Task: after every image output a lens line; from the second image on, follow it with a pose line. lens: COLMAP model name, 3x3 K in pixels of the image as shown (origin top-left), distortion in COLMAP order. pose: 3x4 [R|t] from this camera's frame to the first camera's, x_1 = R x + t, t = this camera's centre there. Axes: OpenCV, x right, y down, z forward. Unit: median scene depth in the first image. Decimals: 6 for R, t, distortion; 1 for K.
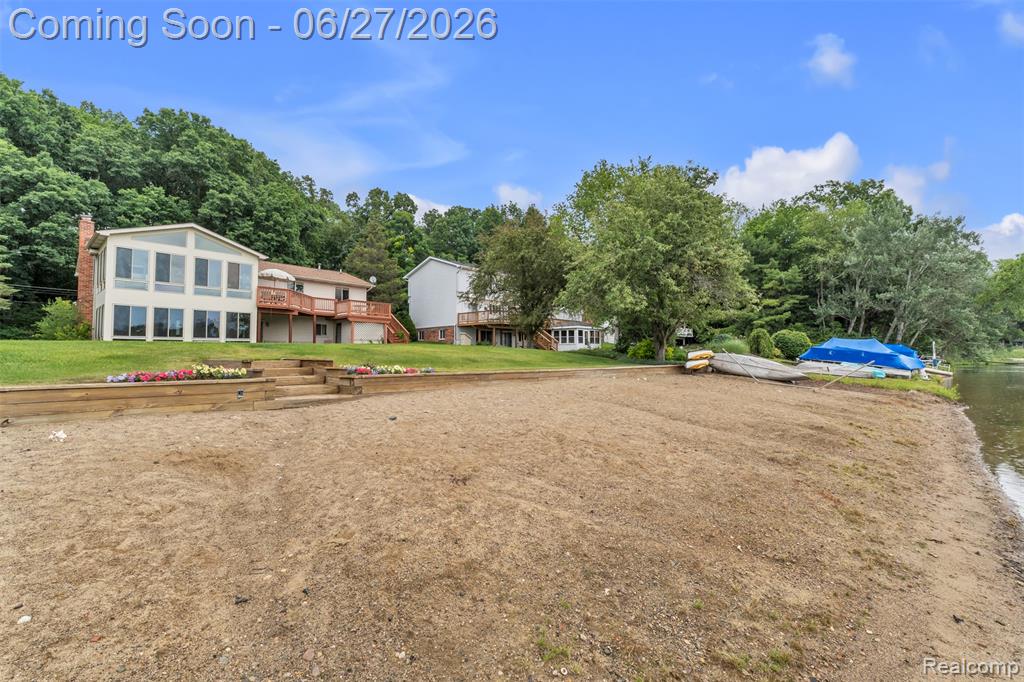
lens RADIAL K [[453.0, 0, 515.7], [0, 453.0, 338.2], [0, 0, 1]] dist [0.007455, -0.000649]
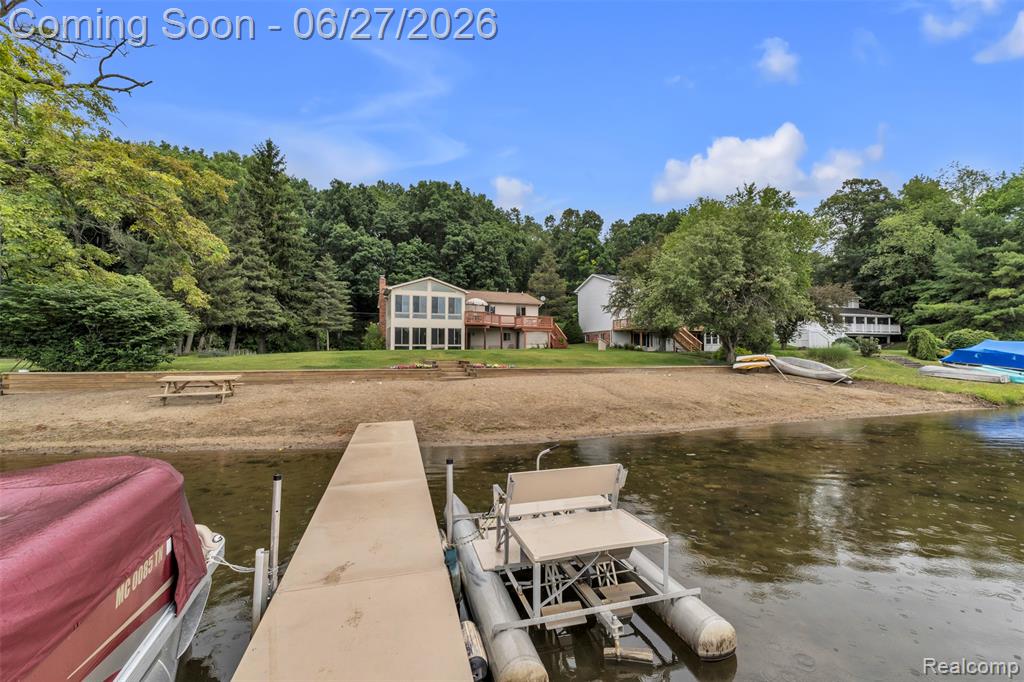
lens RADIAL K [[439.9, 0, 512.7], [0, 439.9, 341.0], [0, 0, 1]] dist [0.000760, 0.000264]
pose [[0.892769, -0.008317, -0.450438, 0.145760], [0.014627, 0.999838, 0.010530, -0.013661], [0.450277, -0.015989, 0.892746, -0.158035]]
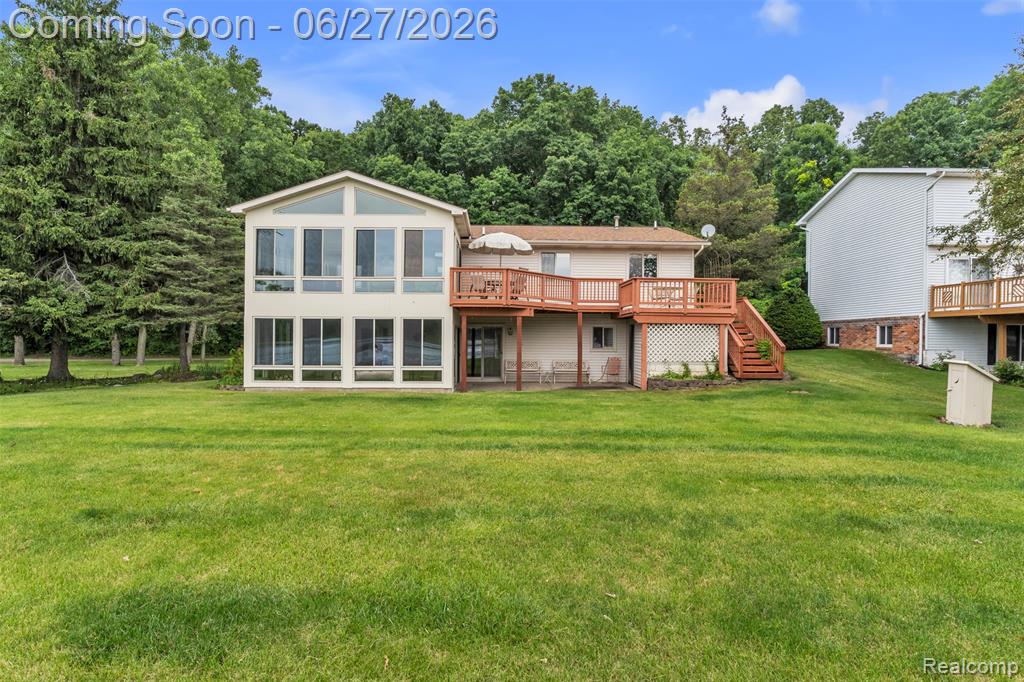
lens RADIAL K [[510.4, 0, 500.5], [0, 510.4, 338.4], [0, 0, 1]] dist [-0.007510, -0.000673]
pose [[0.680464, 0.008262, -0.732735, -0.047871], [0.021170, 0.999297, 0.030928, -0.026871], [0.732476, -0.036557, 0.679811, 0.346376]]
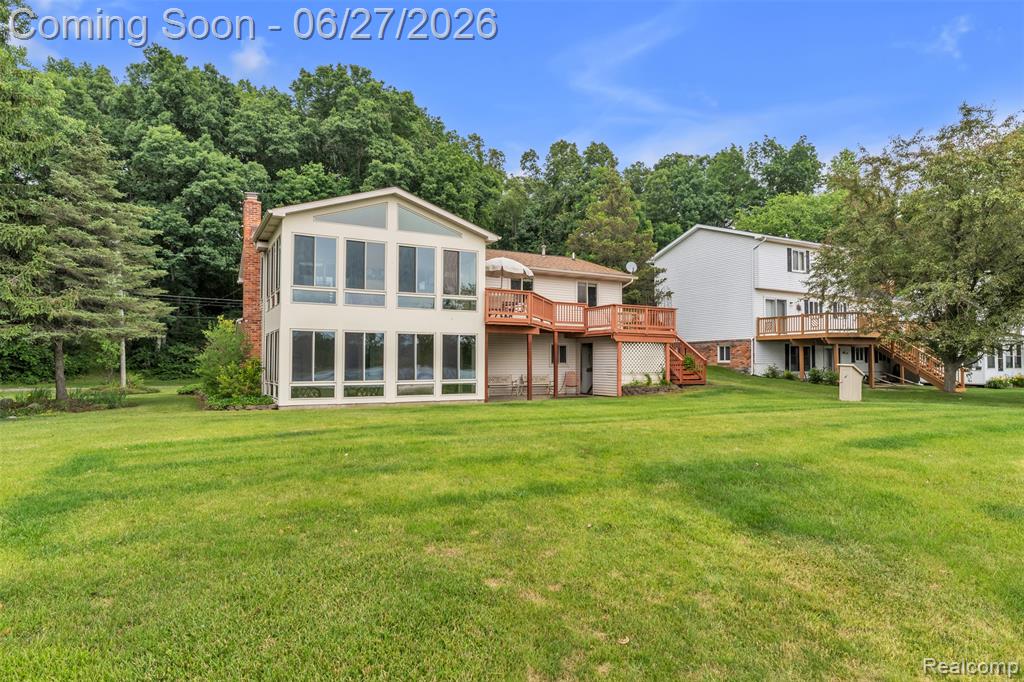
lens RADIAL K [[593.9, 0, 511.9], [0, 593.9, 343.9], [0, 0, 1]] dist [-0.005549, 0.000255]
pose [[0.946054, -0.006779, -0.323939, -0.159473], [0.009133, 0.999942, 0.005748, -0.026137], [0.323881, -0.008397, 0.946061, 0.158846]]
